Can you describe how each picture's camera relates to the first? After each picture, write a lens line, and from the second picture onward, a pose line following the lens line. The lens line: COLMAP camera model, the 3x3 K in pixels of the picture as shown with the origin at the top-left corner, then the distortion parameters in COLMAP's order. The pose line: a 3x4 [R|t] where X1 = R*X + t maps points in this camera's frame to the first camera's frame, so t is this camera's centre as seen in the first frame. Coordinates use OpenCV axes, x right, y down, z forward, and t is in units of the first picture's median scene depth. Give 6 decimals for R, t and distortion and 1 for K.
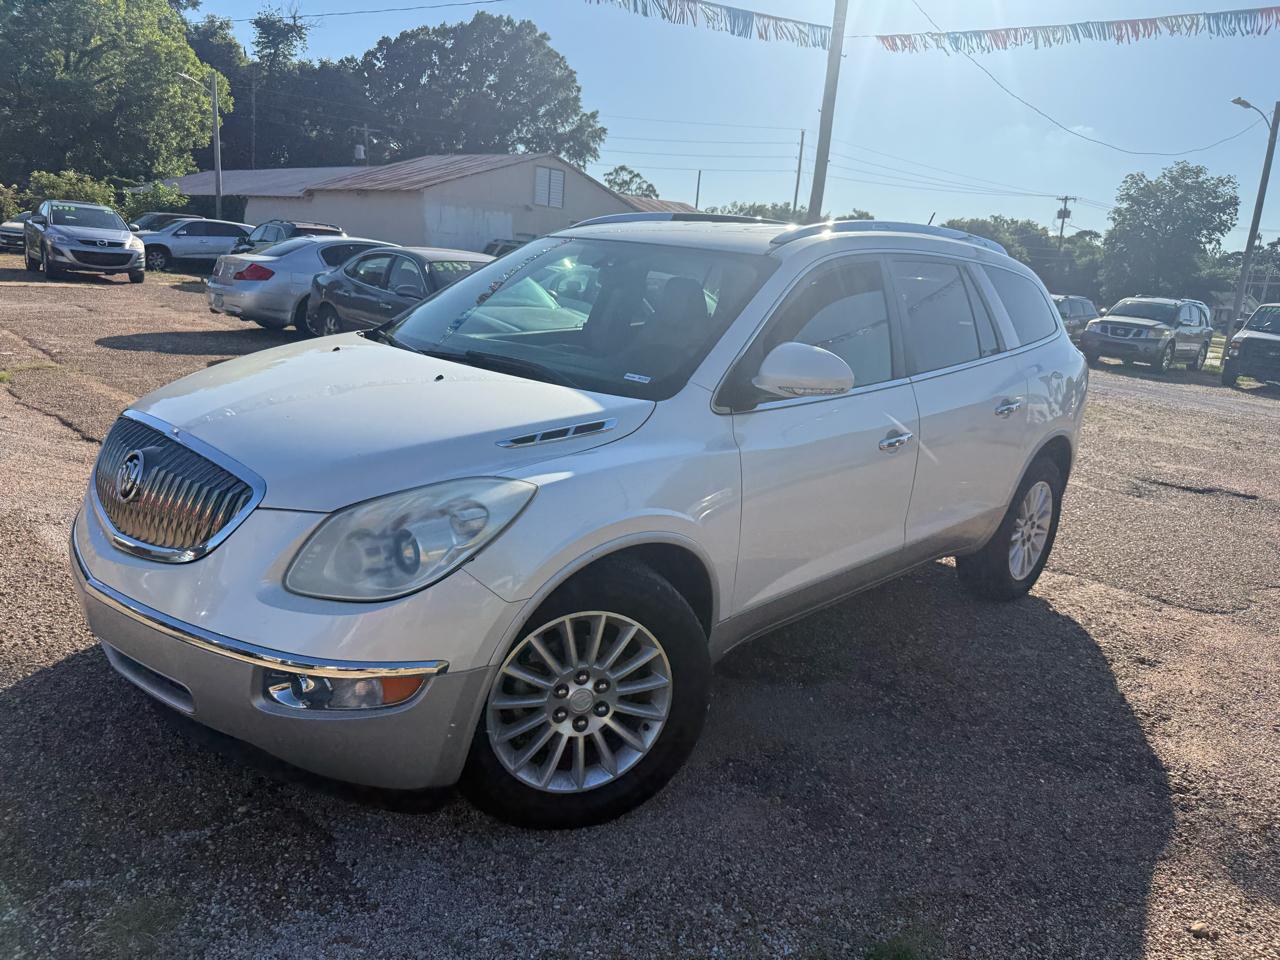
lens RADIAL K [[907.1, 0, 640.0], [0, 907.1, 480.0], [0, 0, 1]] dist [0.001867, -0.011534]
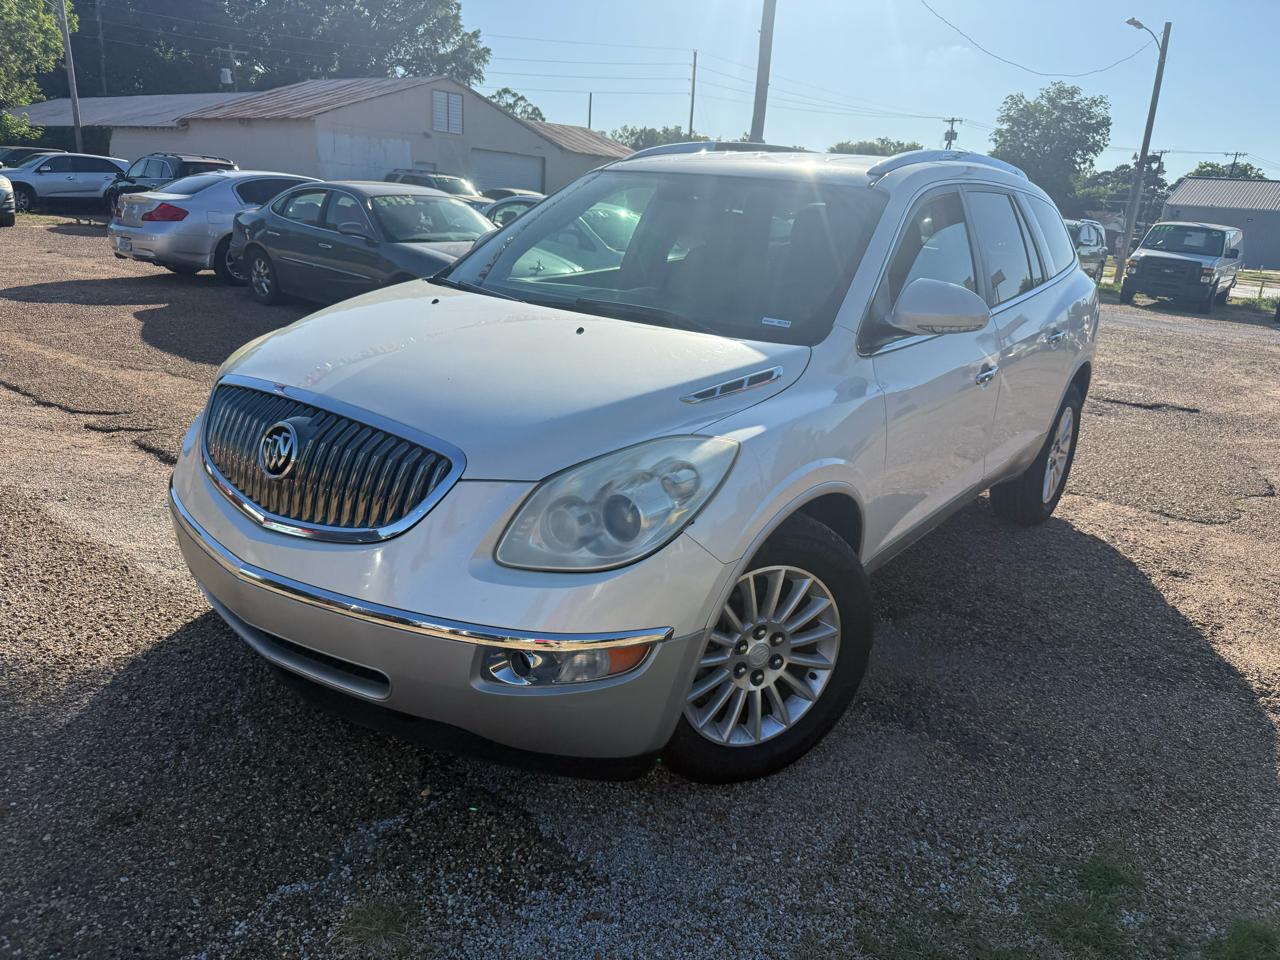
lens RADIAL K [[915.8, 0, 640.0], [0, 915.8, 480.0], [0, 0, 1]] dist [-0.021912, 0.014155]
pose [[0.992652, -0.051903, 0.109311, -0.067410], [0.043874, 0.996247, 0.074617, -0.006211], [-0.112774, -0.069273, 0.991203, 0.009552]]
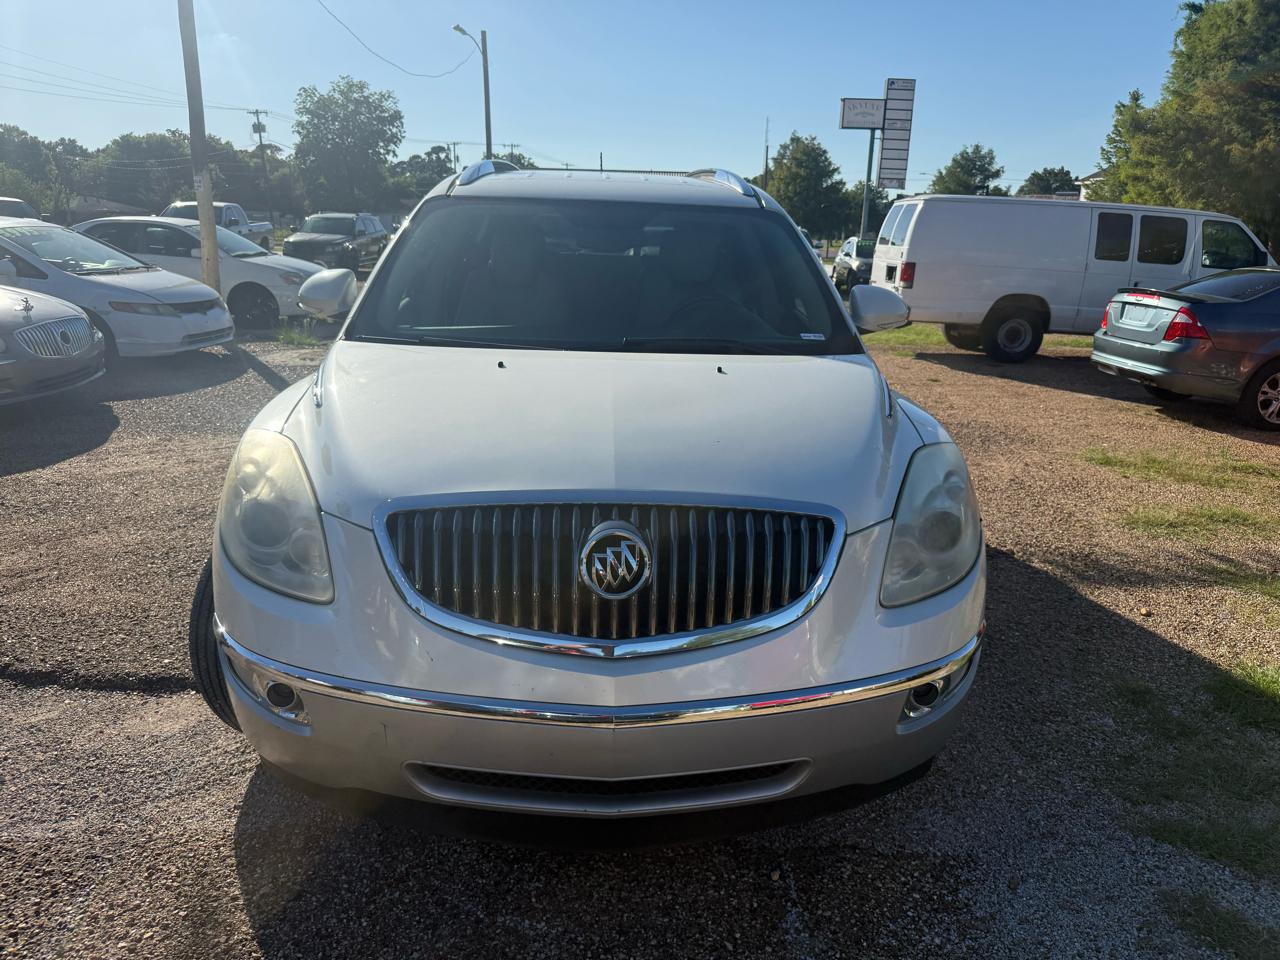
lens RADIAL K [[923.7, 0, 640.0], [0, 923.7, 480.0], [0, 0, 1]] dist [-0.014215, -0.002921]
pose [[0.680024, -0.260327, 0.685418, -0.236076], [0.203065, 0.965145, 0.165102, -0.043485], [-0.704508, 0.026911, 0.709185, 0.098292]]
